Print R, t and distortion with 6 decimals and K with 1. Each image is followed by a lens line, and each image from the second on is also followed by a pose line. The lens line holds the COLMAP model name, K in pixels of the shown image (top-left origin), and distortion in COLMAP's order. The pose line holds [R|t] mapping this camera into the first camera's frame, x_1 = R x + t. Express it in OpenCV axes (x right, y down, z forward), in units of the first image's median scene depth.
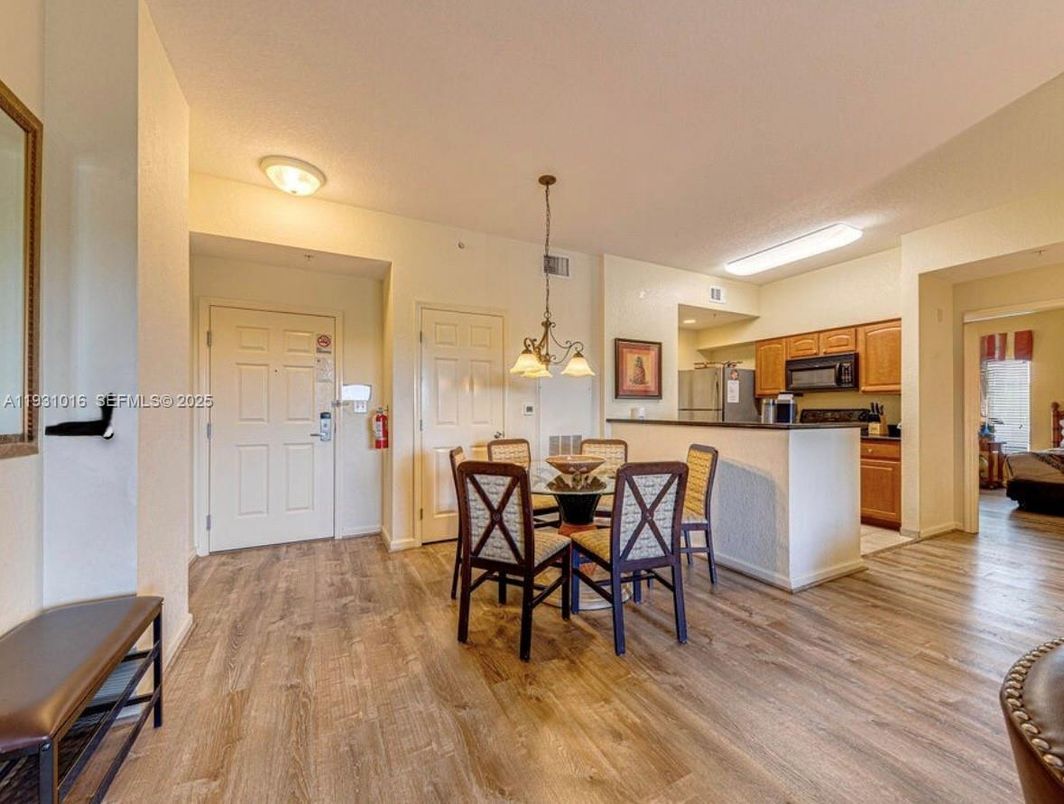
lens RADIAL K [[426.5, 0, 544.1], [0, 426.5, 402.3], [0, 0, 1]] dist [-0.000128, -0.000490]
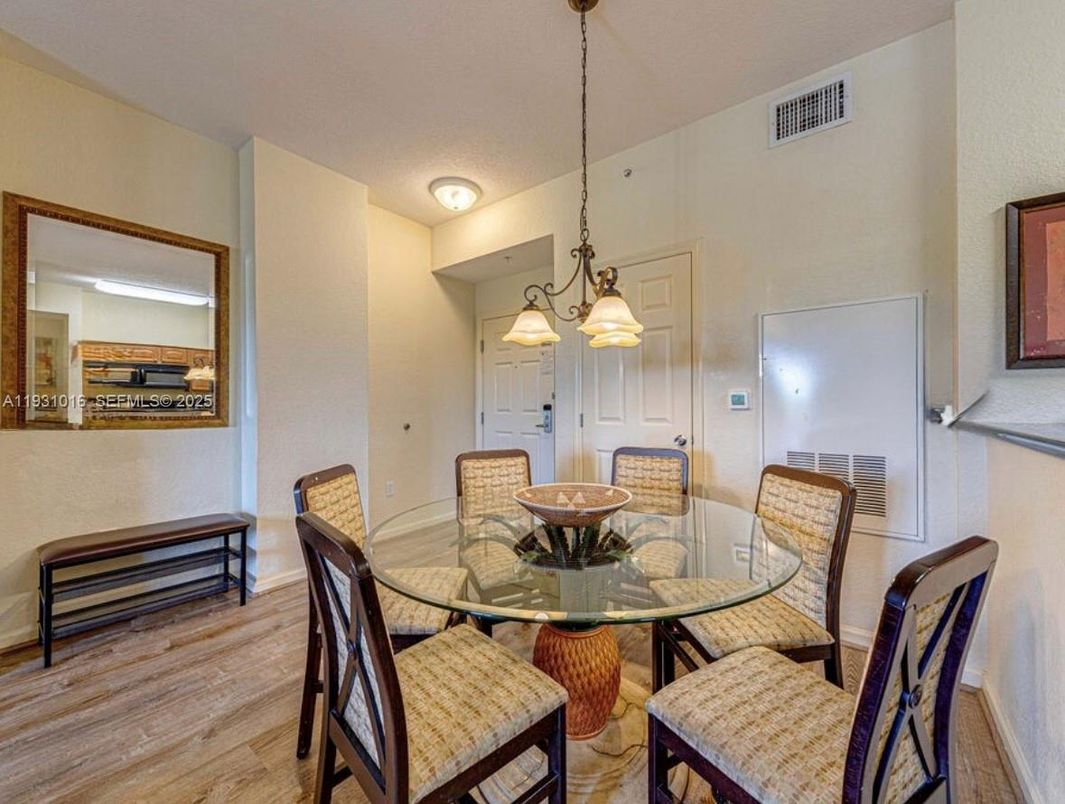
lens RADIAL K [[426.9, 0, 544.7], [0, 426.9, 402.3], [0, 0, 1]] dist [-0.000128, -0.000490]
pose [[0.407229, -0.000026, -0.913326, 0.340531], [0.025566, 0.999608, 0.011370, 0.005955], [0.912968, -0.027980, 0.407070, 0.477834]]
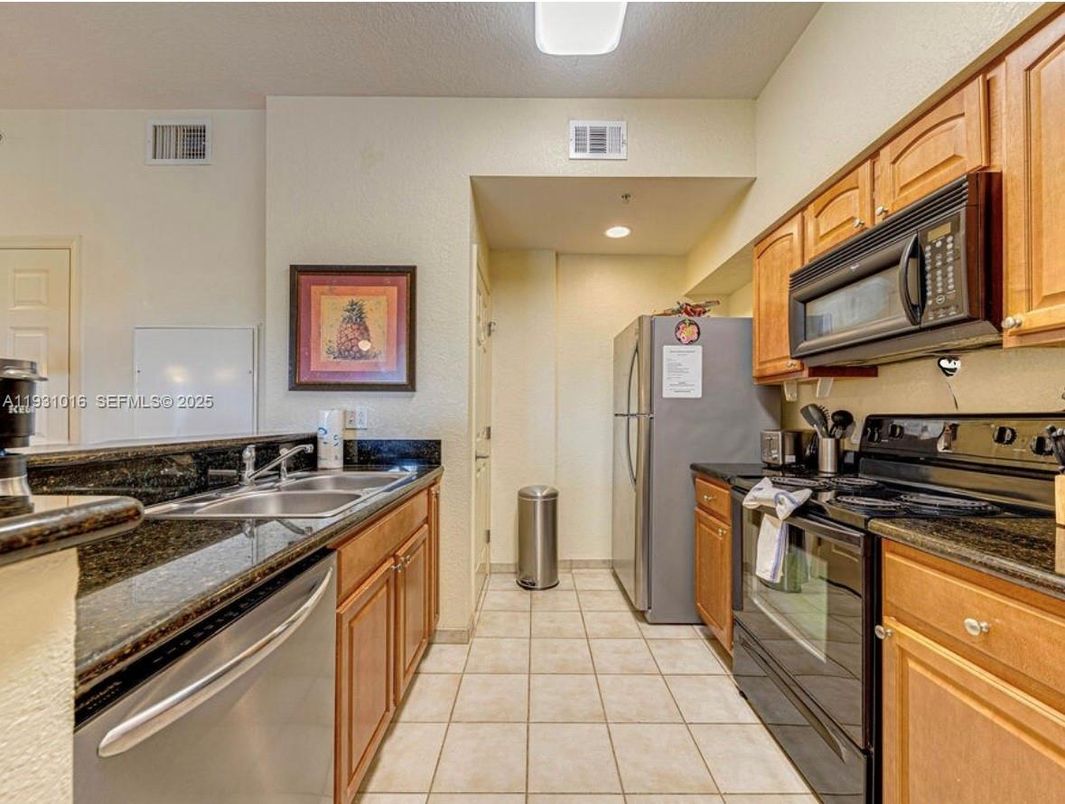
lens RADIAL K [[433.1, 0, 537.5], [0, 433.1, 416.4], [0, 0, 1]] dist [0.000551, -0.000138]
pose [[0.888561, 0.000453, -0.458758, 0.635370], [0.005844, 0.999907, 0.012305, 0.016103], [0.458721, -0.013615, 0.888476, 0.680811]]
